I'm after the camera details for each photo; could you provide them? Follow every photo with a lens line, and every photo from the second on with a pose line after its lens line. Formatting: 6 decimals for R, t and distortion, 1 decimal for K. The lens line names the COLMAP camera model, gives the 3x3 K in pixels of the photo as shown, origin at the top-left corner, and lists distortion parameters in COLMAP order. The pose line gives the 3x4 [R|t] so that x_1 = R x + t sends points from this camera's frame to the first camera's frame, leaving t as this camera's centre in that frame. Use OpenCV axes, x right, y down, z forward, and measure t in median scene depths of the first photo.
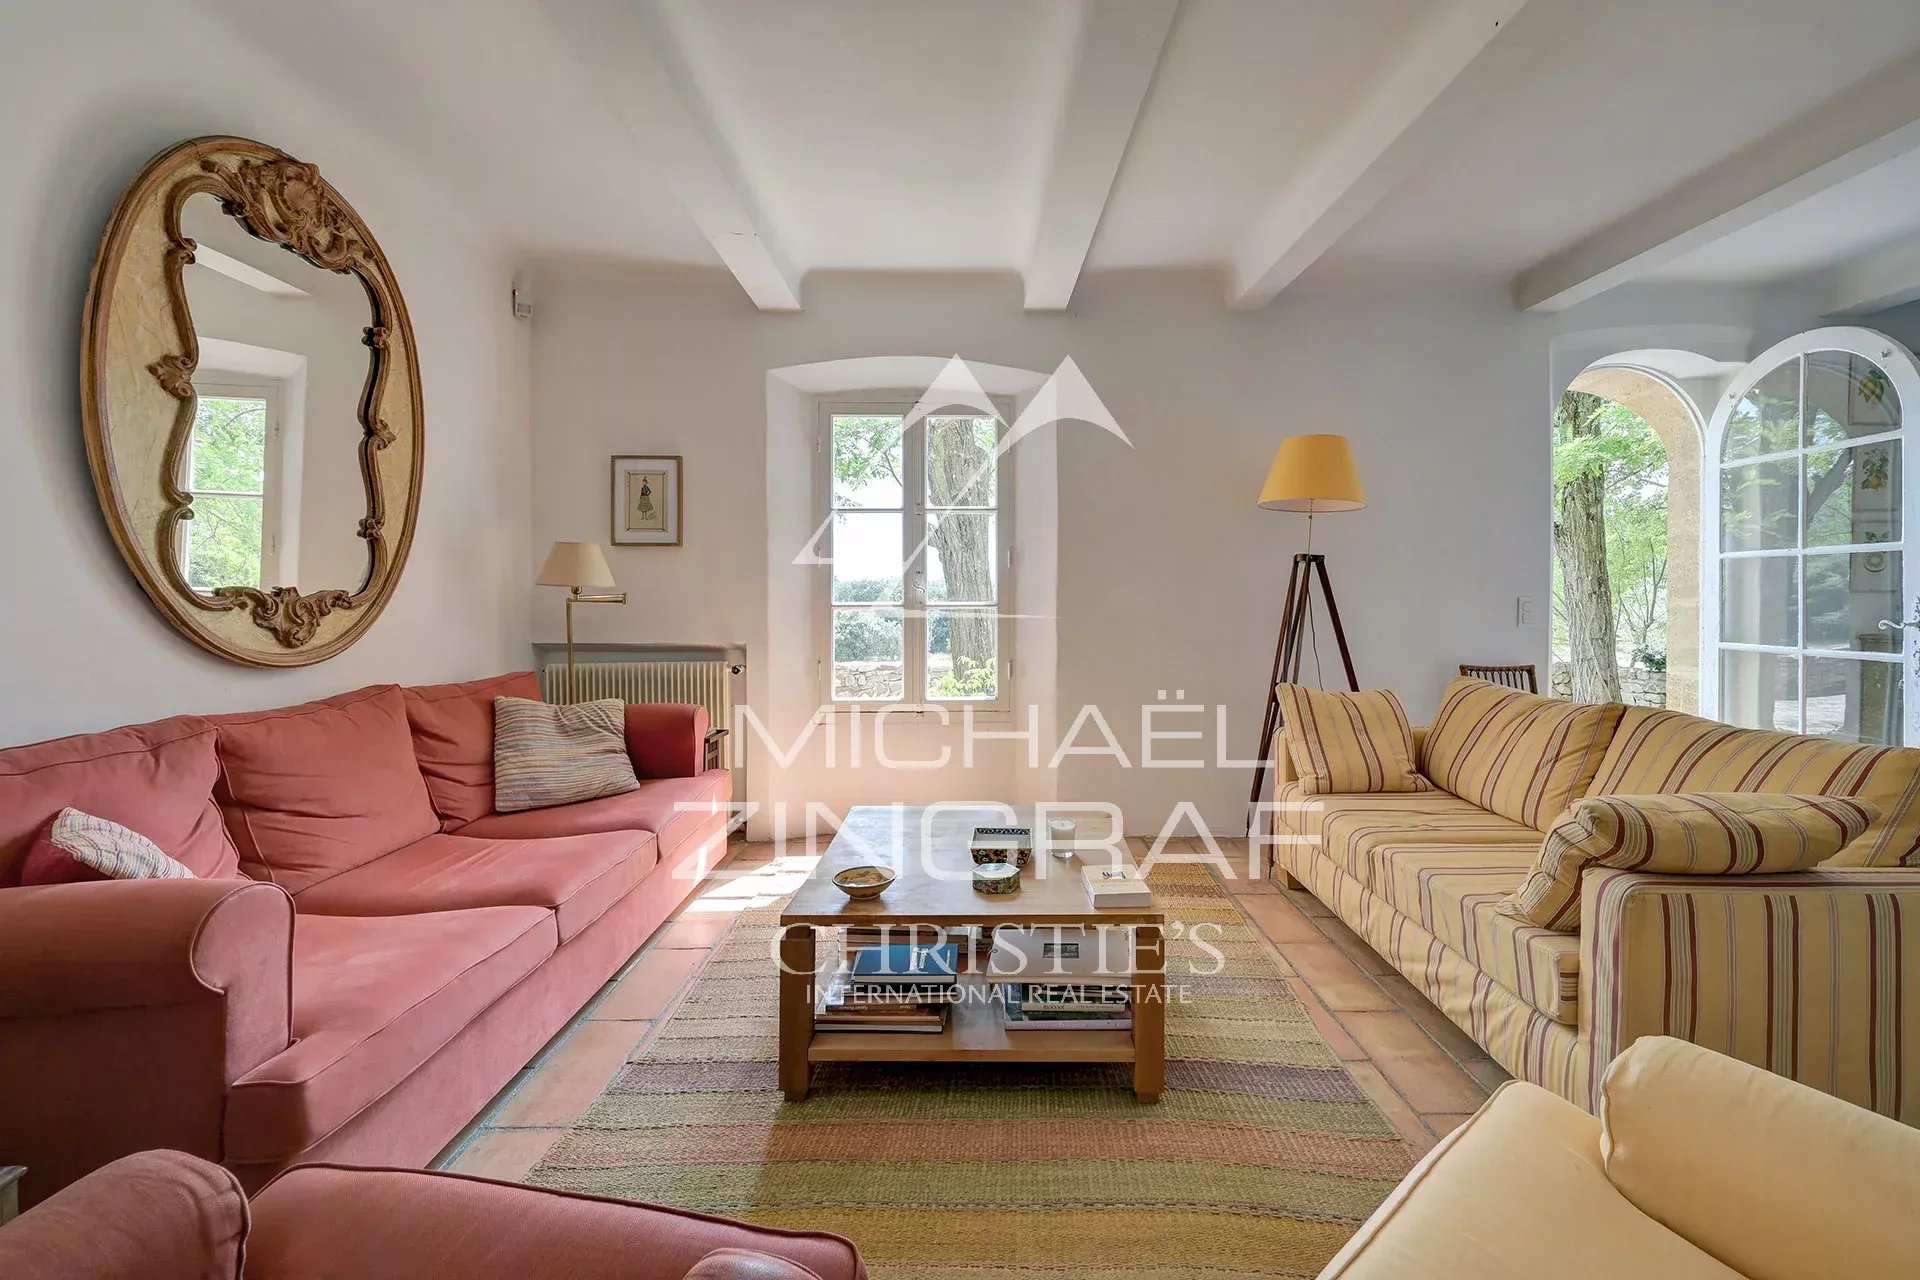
lens RADIAL K [[805.8, 0, 958.8], [0, 805.8, 608.9], [0, 0, 1]] dist [0.001393, 0.000197]
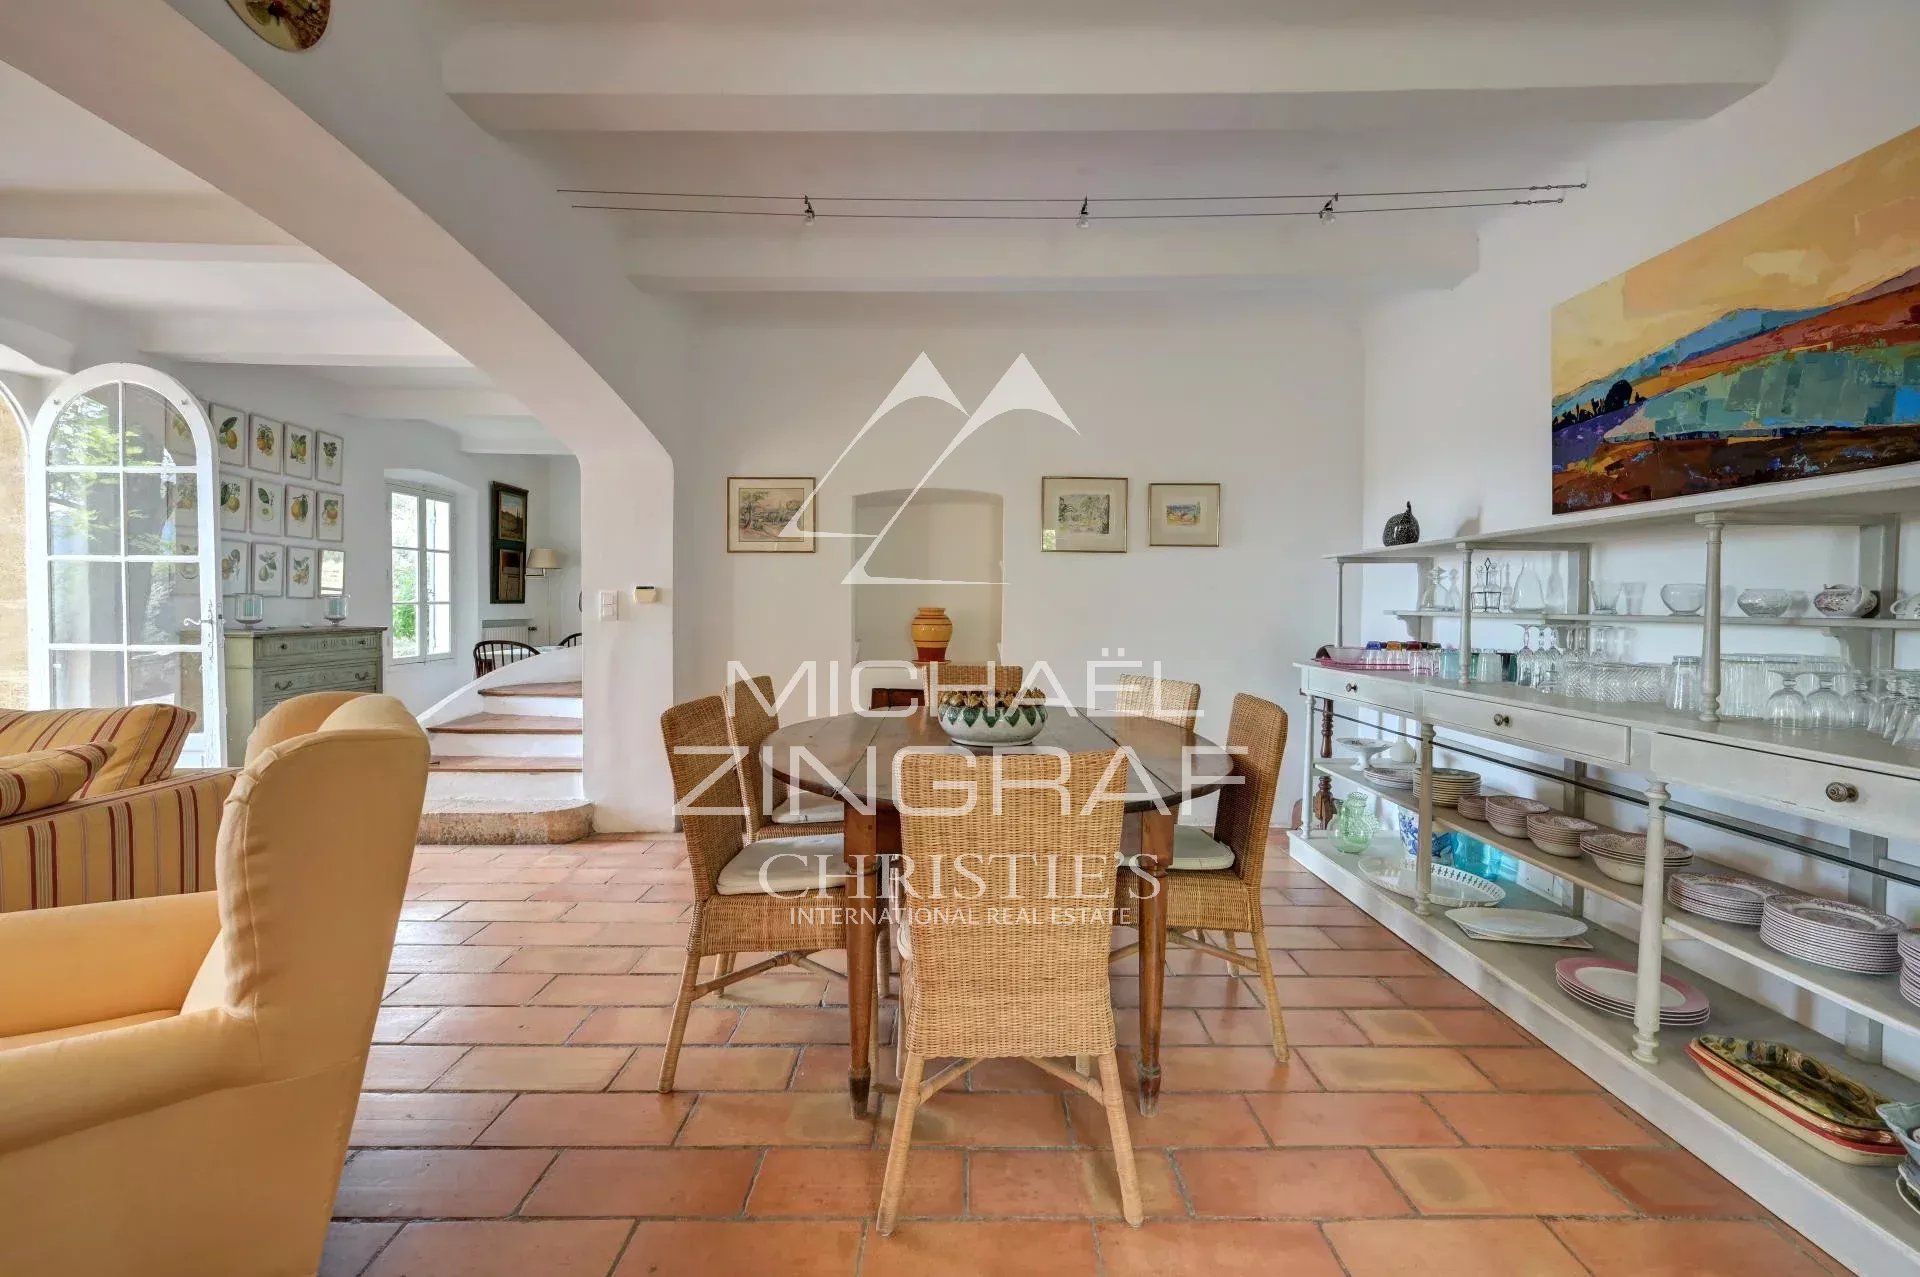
lens RADIAL K [[805.8, 0, 958.8], [0, 805.8, 607.4], [0, 0, 1]] dist [0.001393, 0.000197]
pose [[-0.016054, -0.007573, 0.999842, -0.091756], [0.010311, 0.999917, 0.007739, 0.000032], [-0.999818, 0.010433, -0.015975, -0.134012]]
